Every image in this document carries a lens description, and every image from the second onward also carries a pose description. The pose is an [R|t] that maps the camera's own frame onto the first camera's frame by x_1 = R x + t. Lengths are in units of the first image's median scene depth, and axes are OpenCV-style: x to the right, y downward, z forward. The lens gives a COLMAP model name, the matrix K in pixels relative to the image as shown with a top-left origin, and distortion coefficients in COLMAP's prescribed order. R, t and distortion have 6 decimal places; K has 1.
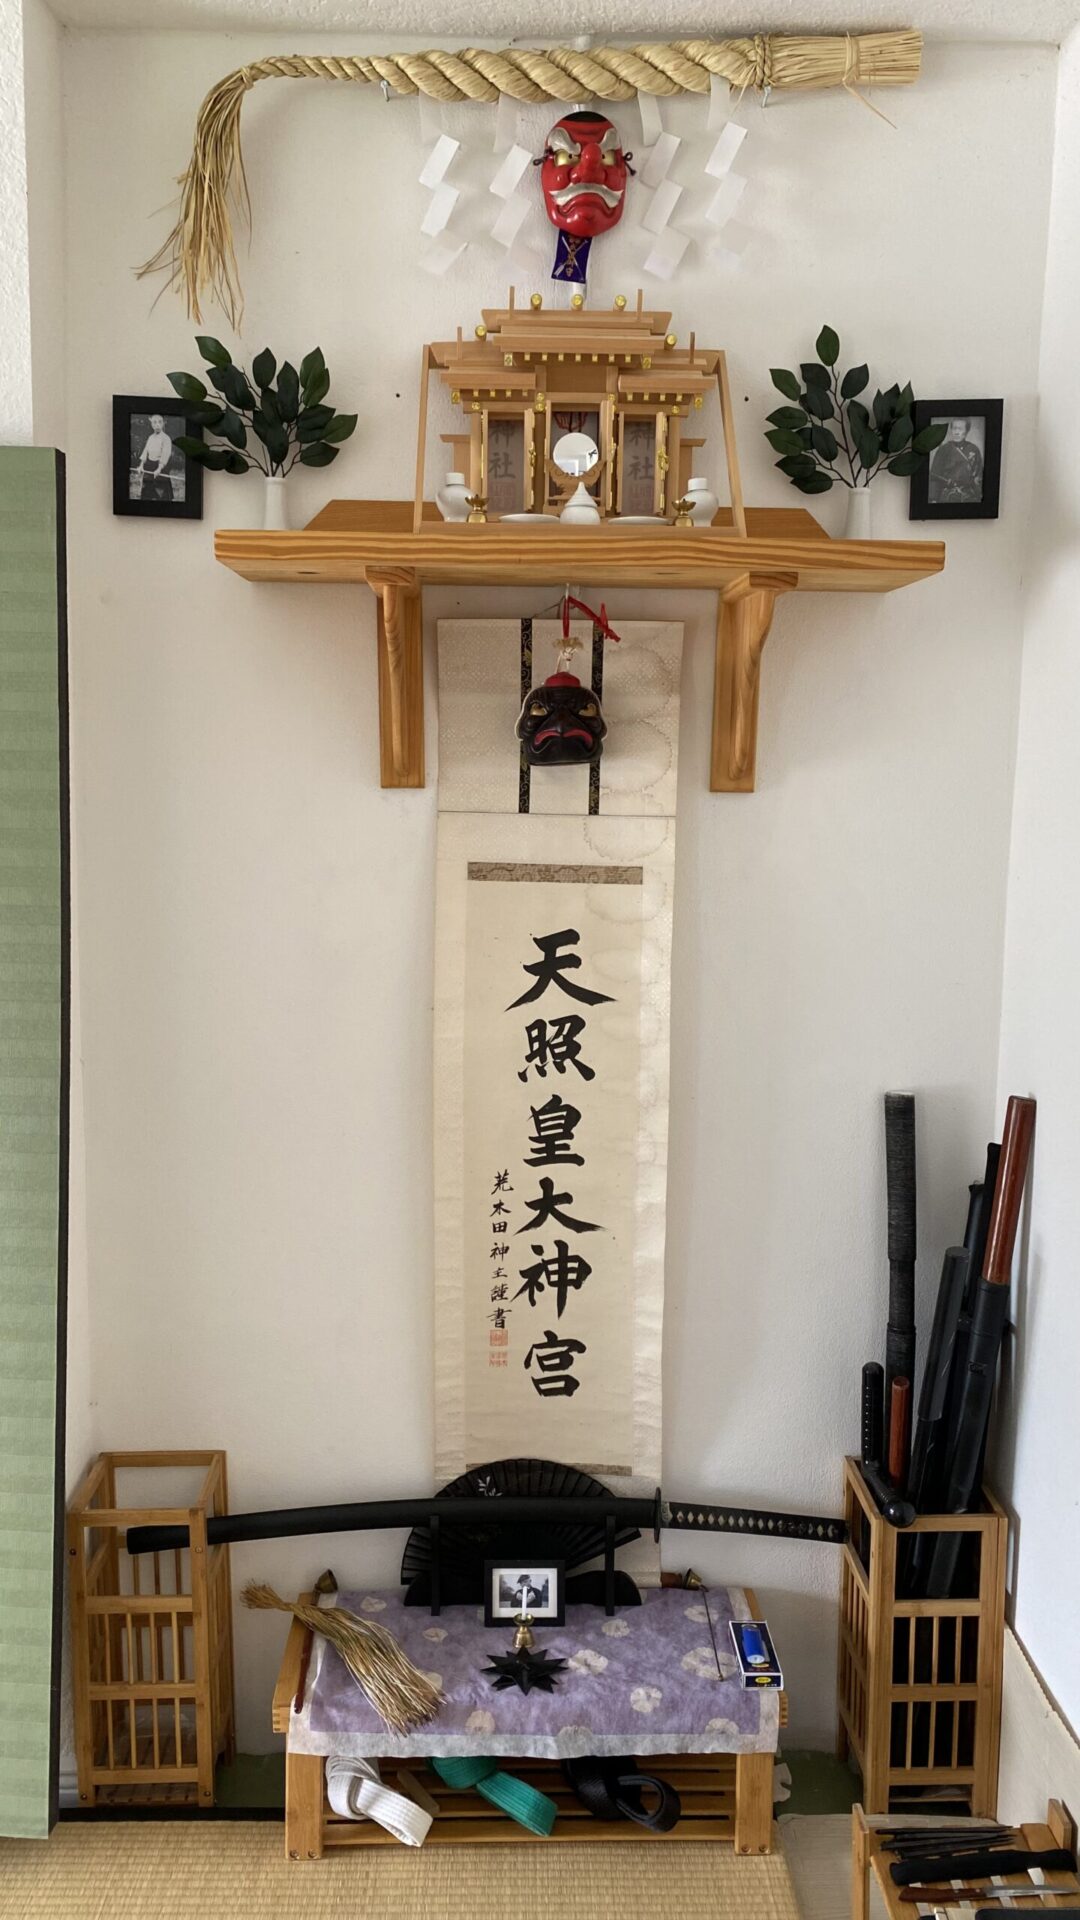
lens RADIAL K [[1489.9, 0, 519.9], [0, 1489.9, 941.2], [0, 0, 1]] dist [0.046788, -0.065300]
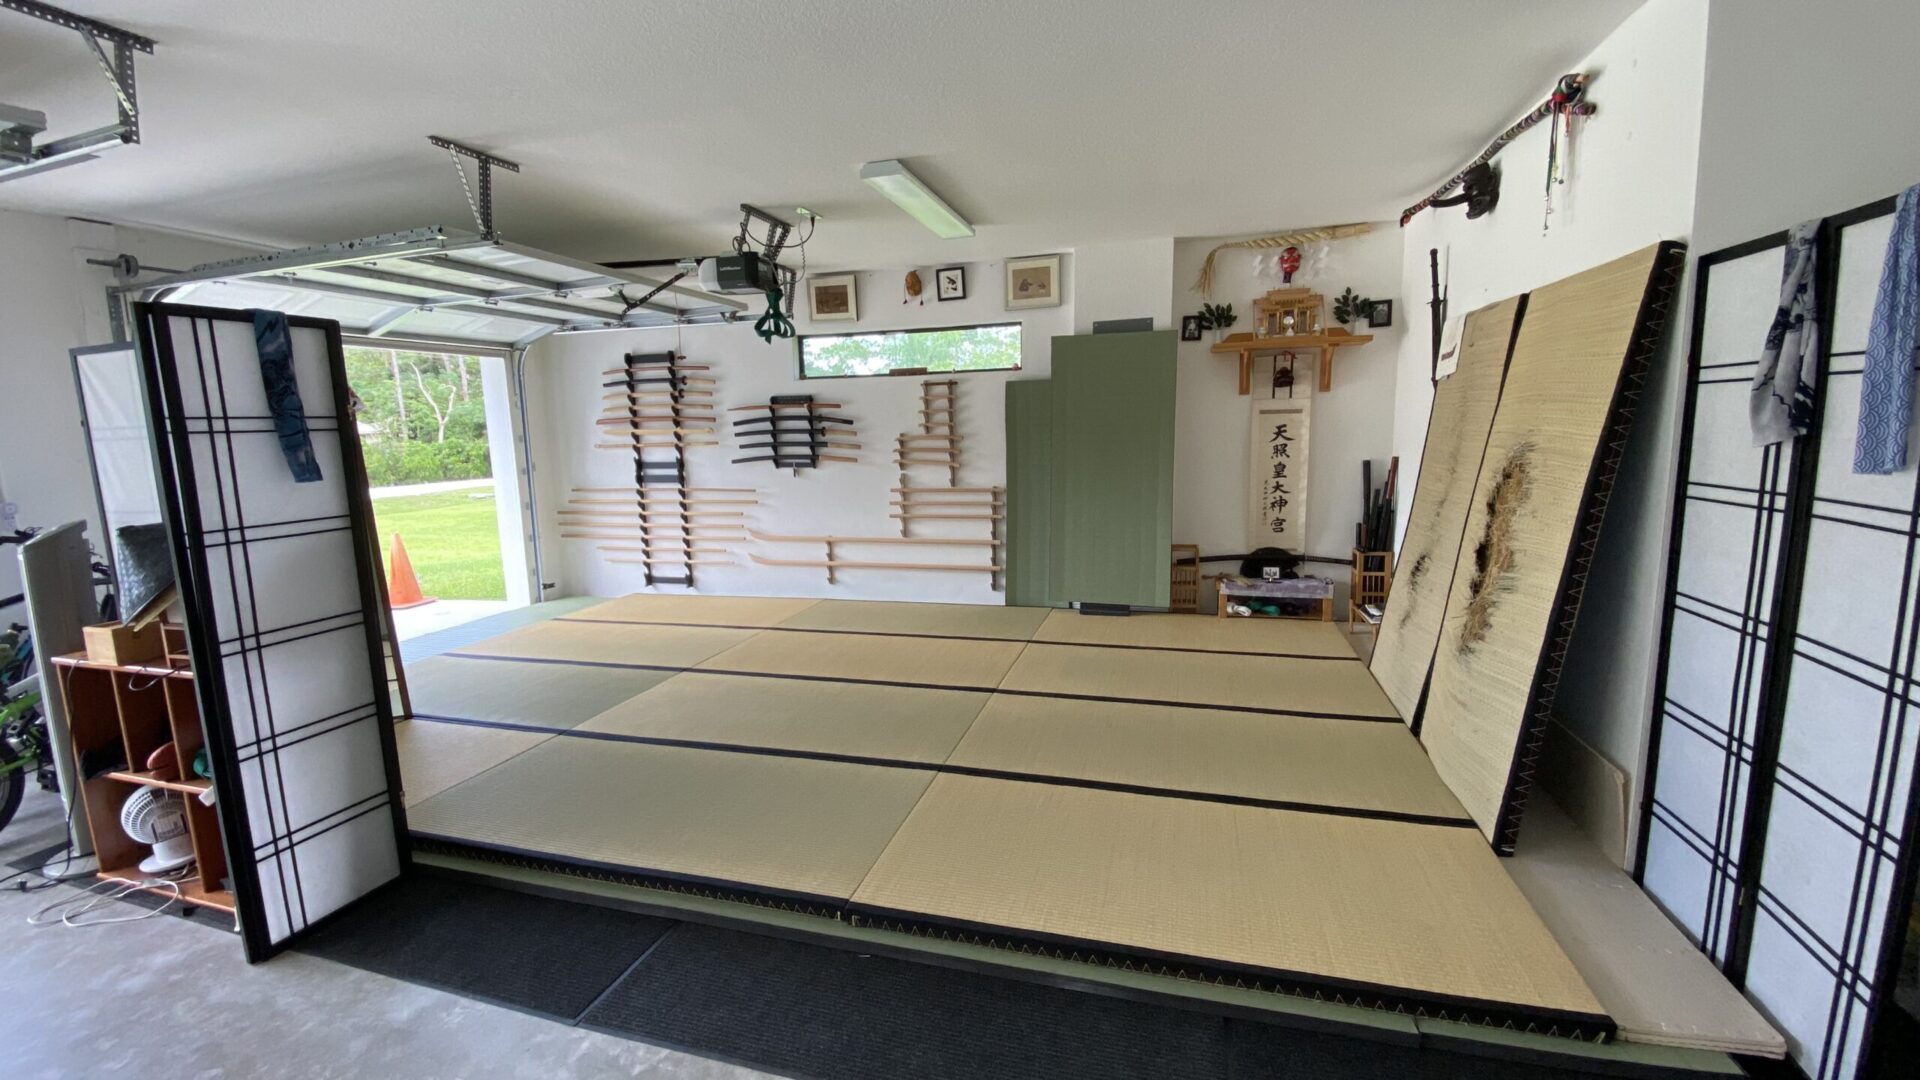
lens RADIAL K [[775.8, 0, 949.0], [0, 775.8, 541.4], [0, 0, 1]] dist [0.055103, -0.050180]
pose [[0.951847, 0.004722, -0.306536, -0.212013], [0.001336, 0.999808, 0.019551, 0.310498], [0.306569, -0.019019, 0.951658, -1.638799]]
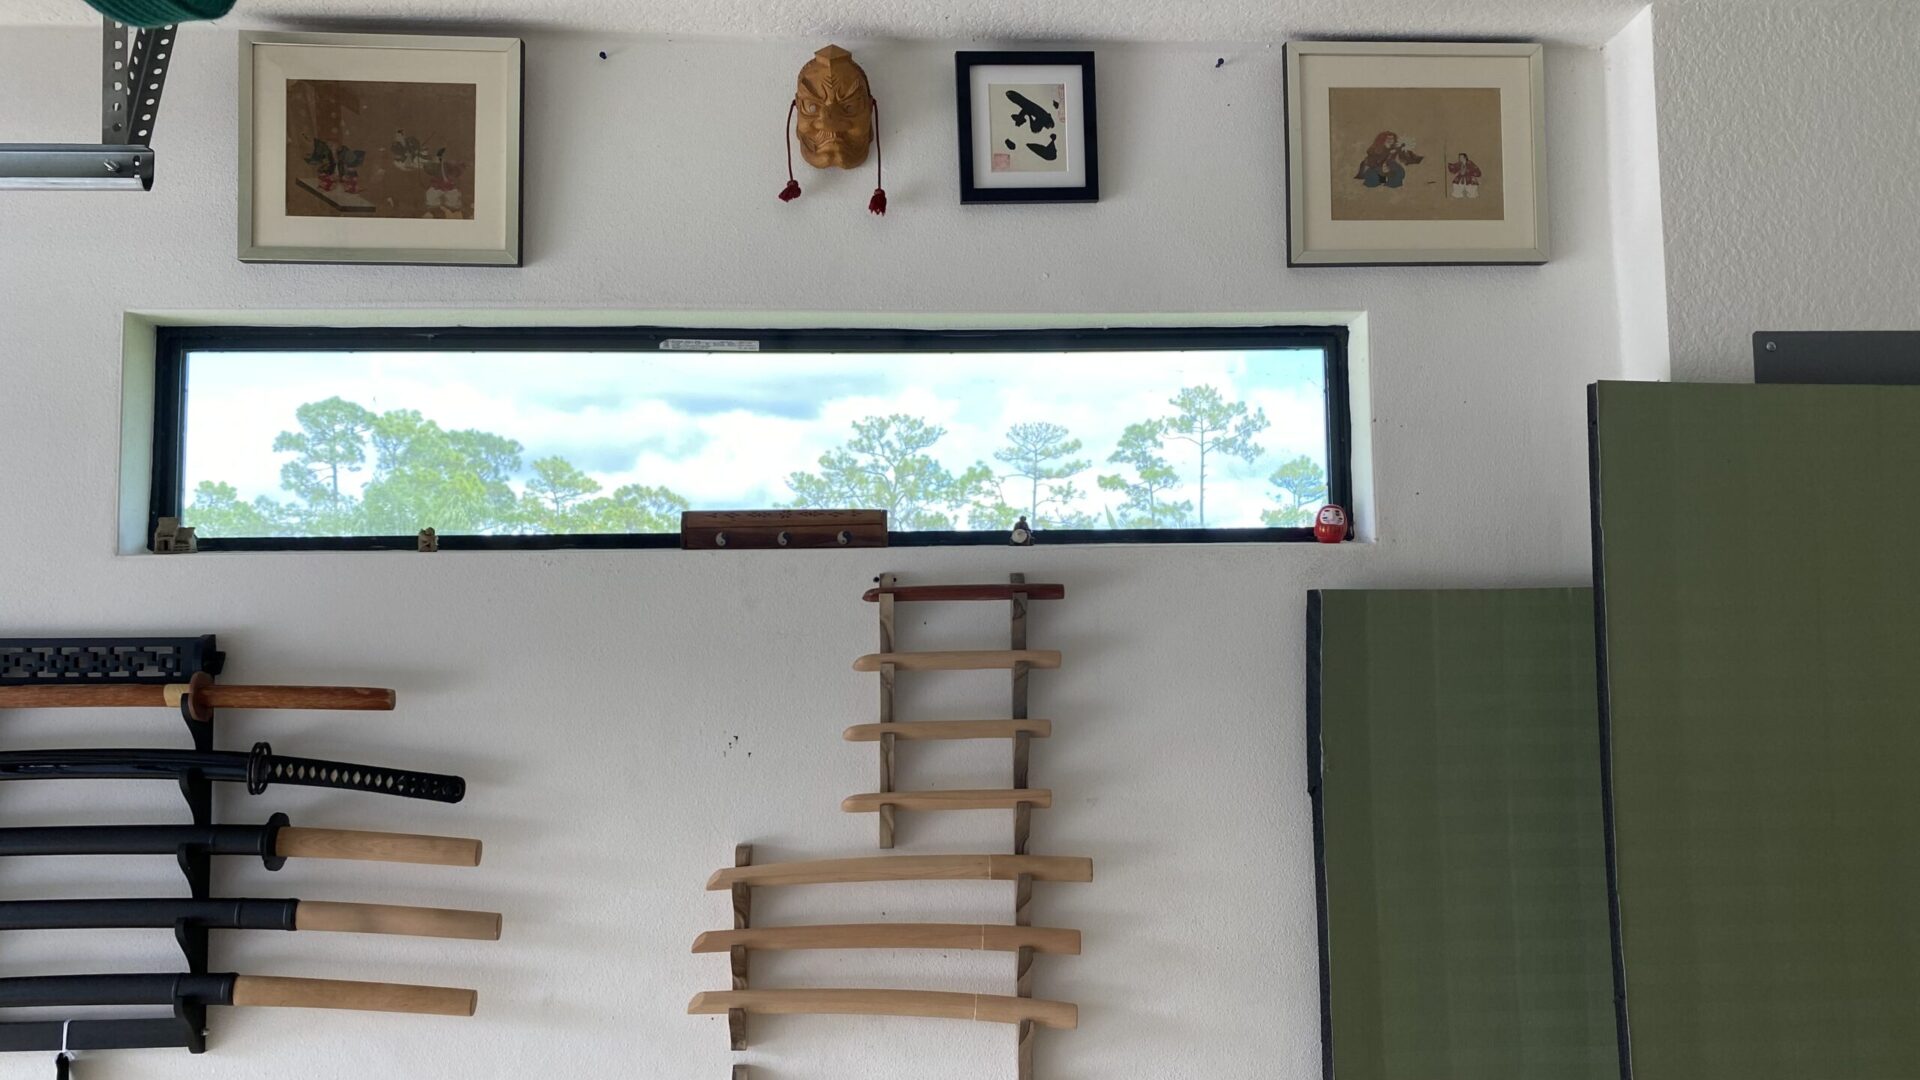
lens RADIAL K [[1486.1, 0, 975.1], [0, 1486.1, 554.0], [0, 0, 1]] dist [0.093323, -0.174078]
pose [[0.998618, -0.028779, 0.043976, -1.131361], [0.037560, 0.976079, -0.214149, 0.000572], [-0.036761, 0.215505, 0.975811, -0.030990]]
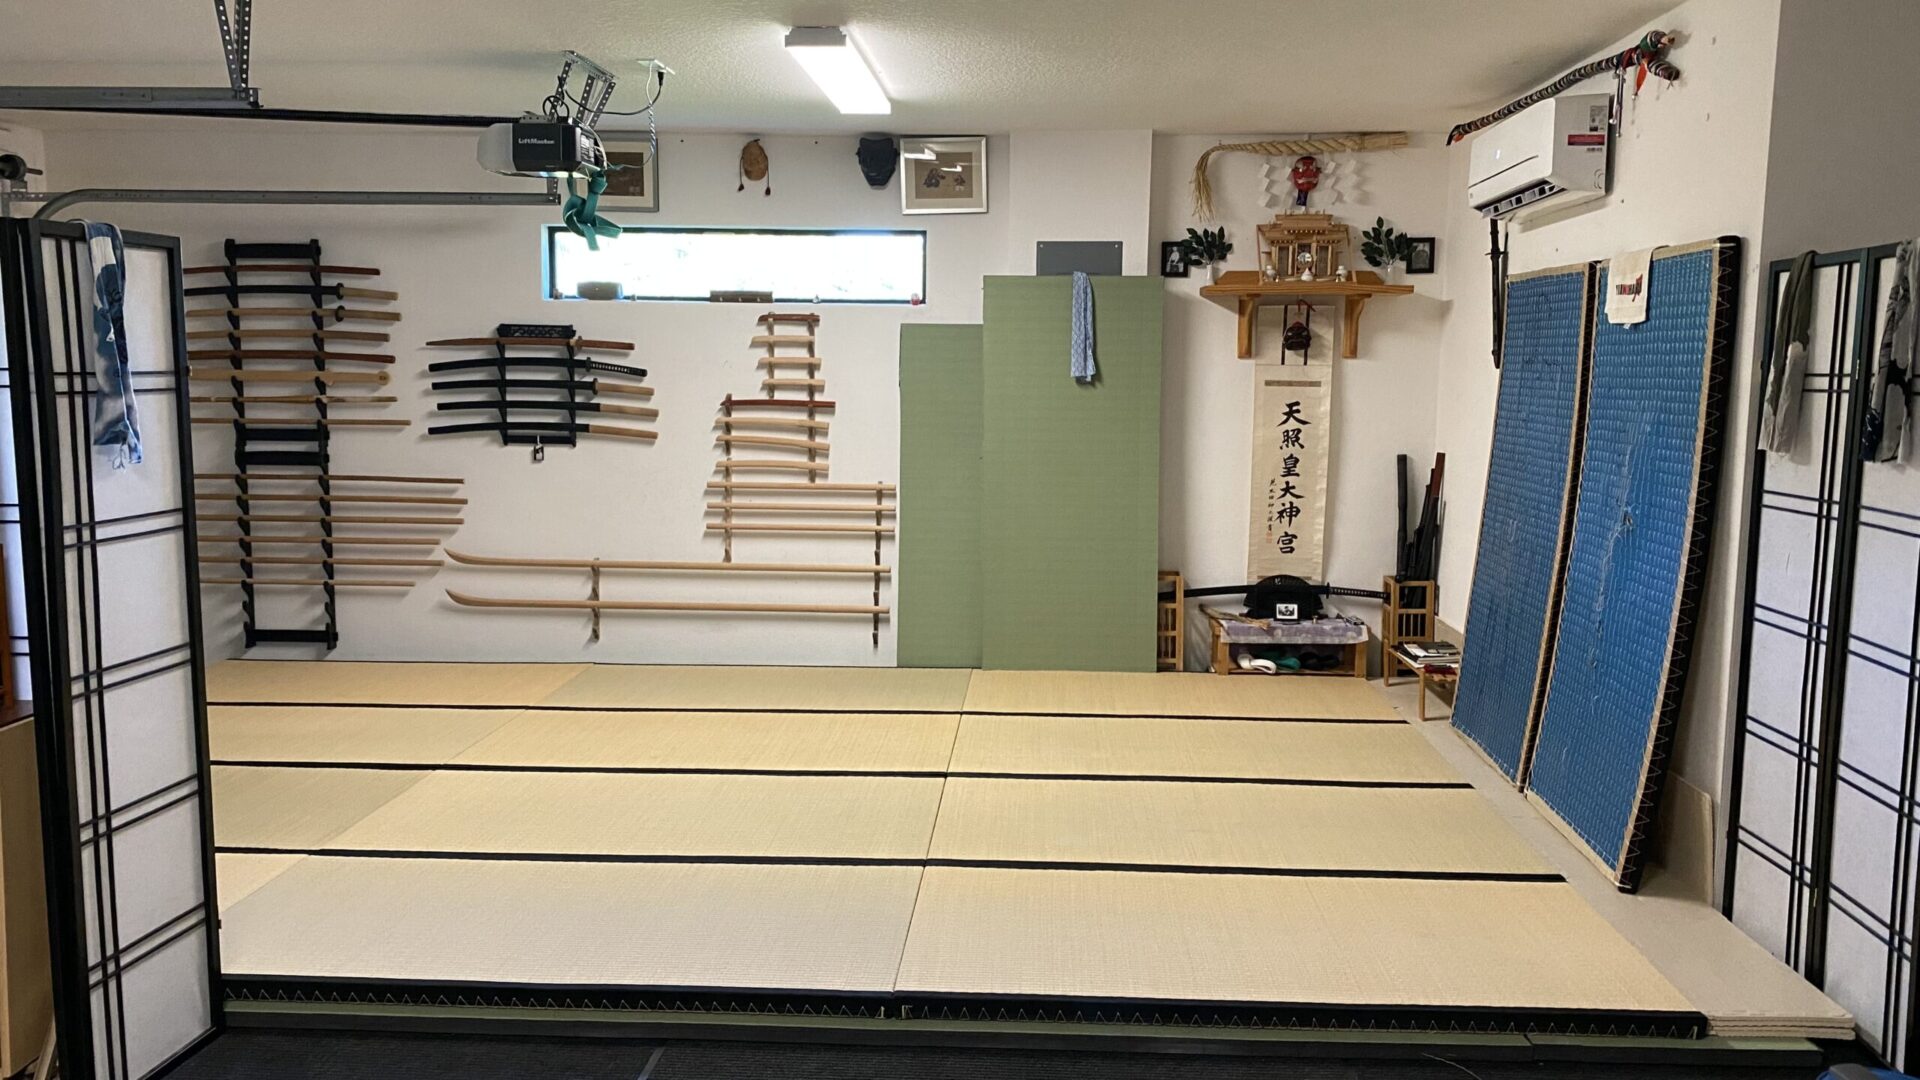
lens RADIAL K [[1462.8, 0, 967.4], [0, 1462.8, 541.0], [0, 0, 1]] dist [0.165569, -0.397575]
pose [[0.997893, 0.001988, -0.064847, -0.487538], [-0.002674, 0.999941, -0.010495, 0.340871], [0.064823, 0.010646, 0.997840, -2.304064]]
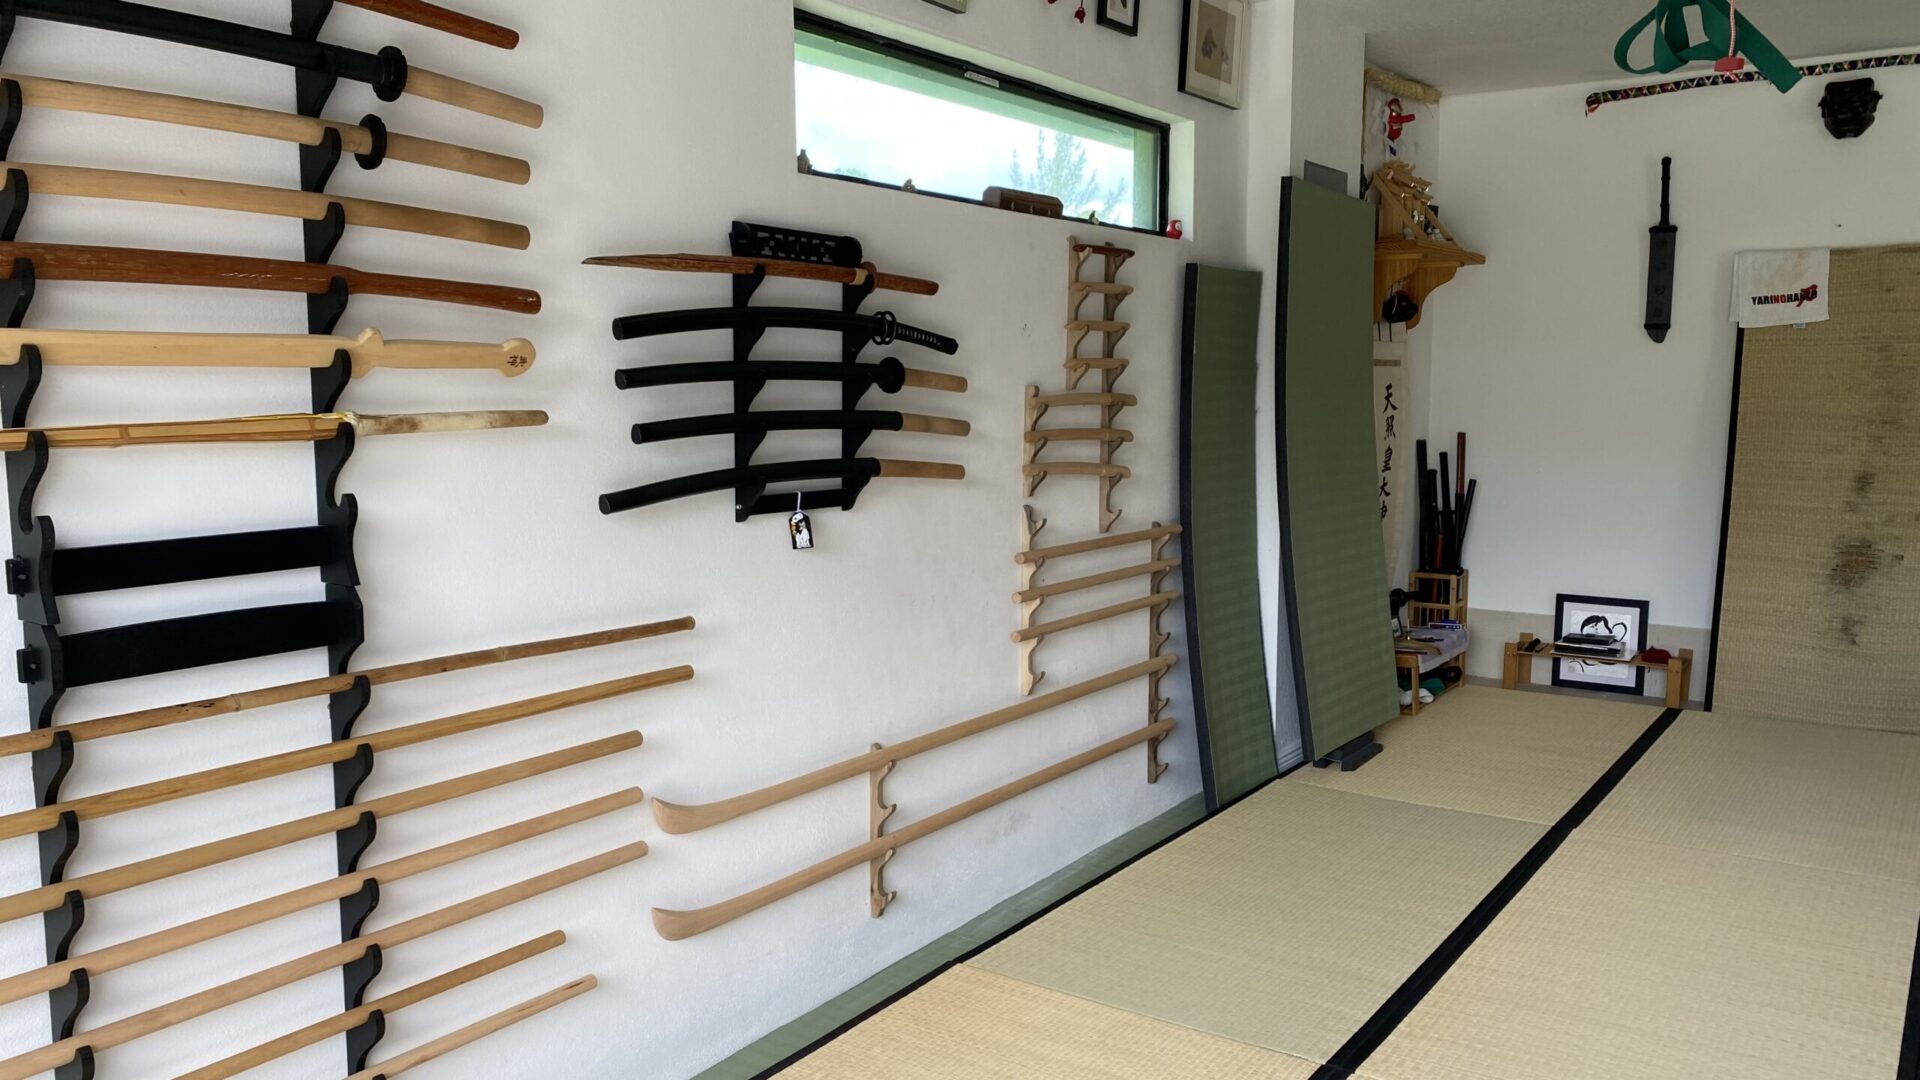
lens RADIAL K [[1476.5, 0, 962.7], [0, 1476.5, 559.4], [0, 0, 1]] dist [0.009632, -0.001848]
pose [[0.581862, -0.115515, 0.805042, -2.773177], [0.118729, 0.991322, 0.056430, 0.069016], [-0.804574, 0.062747, 0.590527, 0.039124]]
